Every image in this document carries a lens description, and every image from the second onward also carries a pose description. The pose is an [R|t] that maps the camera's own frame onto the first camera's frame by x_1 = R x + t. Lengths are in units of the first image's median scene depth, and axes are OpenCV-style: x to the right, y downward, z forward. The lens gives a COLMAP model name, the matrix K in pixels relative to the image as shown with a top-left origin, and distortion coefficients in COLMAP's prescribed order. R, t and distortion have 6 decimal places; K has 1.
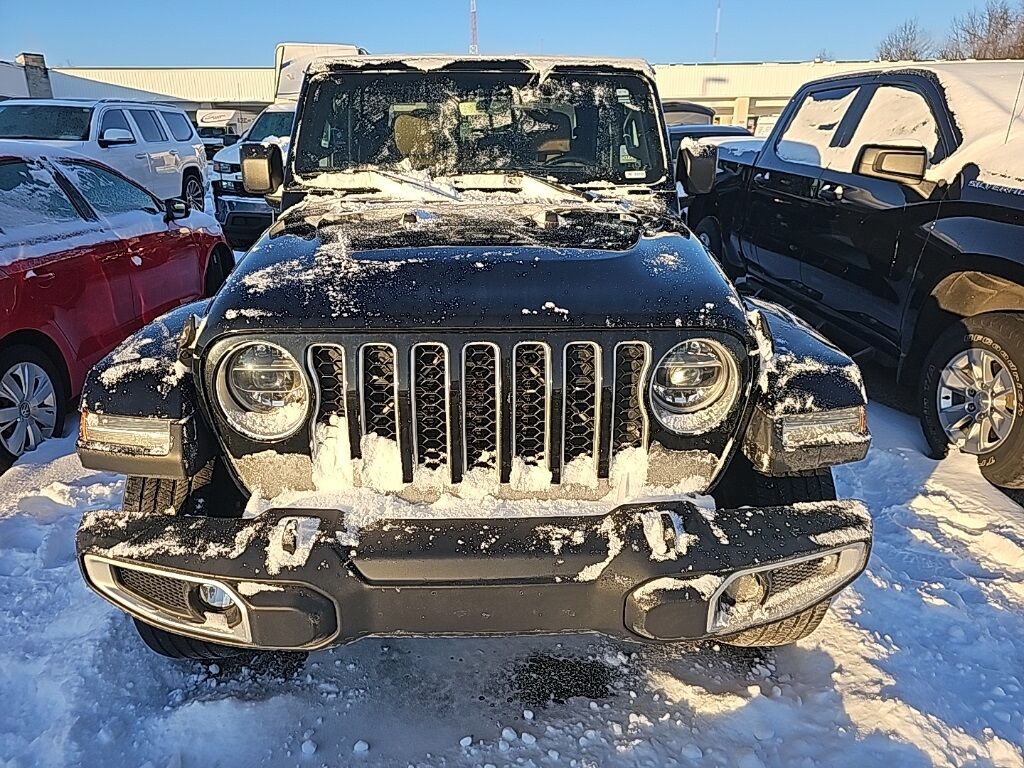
lens RADIAL K [[668.7, 0, 510.9], [0, 668.7, 379.5], [0, 0, 1]] dist [0.074051, -0.080686]
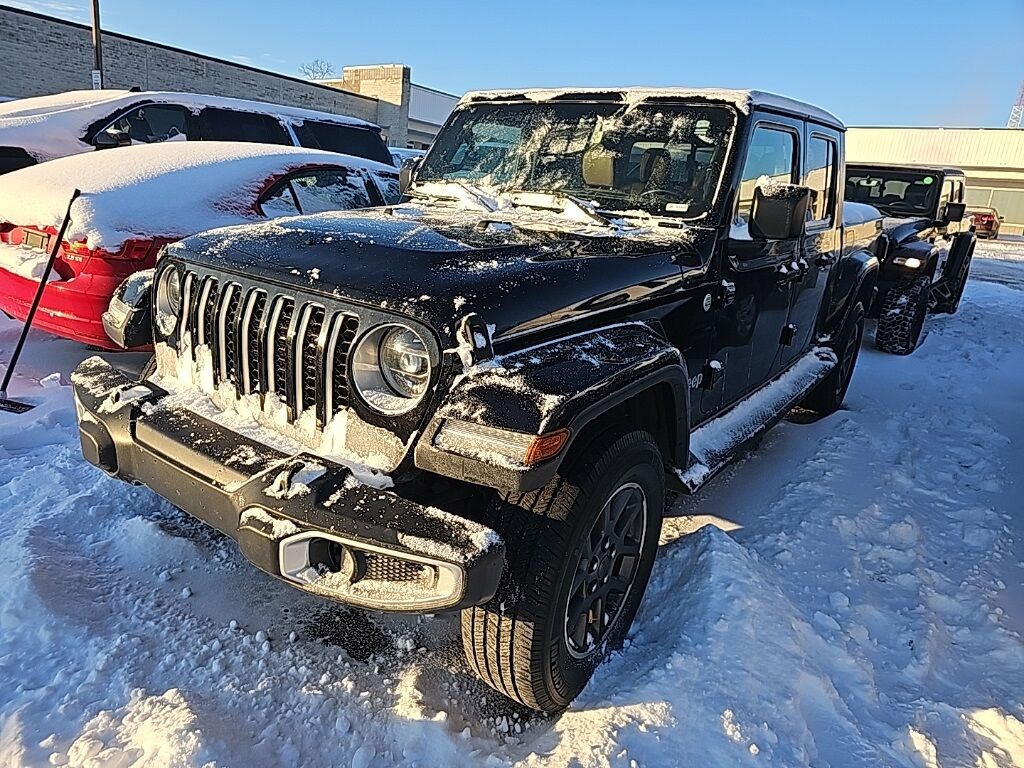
lens RADIAL K [[668.7, 0, 510.9], [0, 668.7, 379.5], [0, 0, 1]] dist [0.074051, -0.080686]
pose [[0.791892, 0.235384, -0.563472, 0.593261], [-0.278629, 0.960351, 0.009596, -0.019982], [0.543390, 0.149401, 0.826079, 0.139537]]
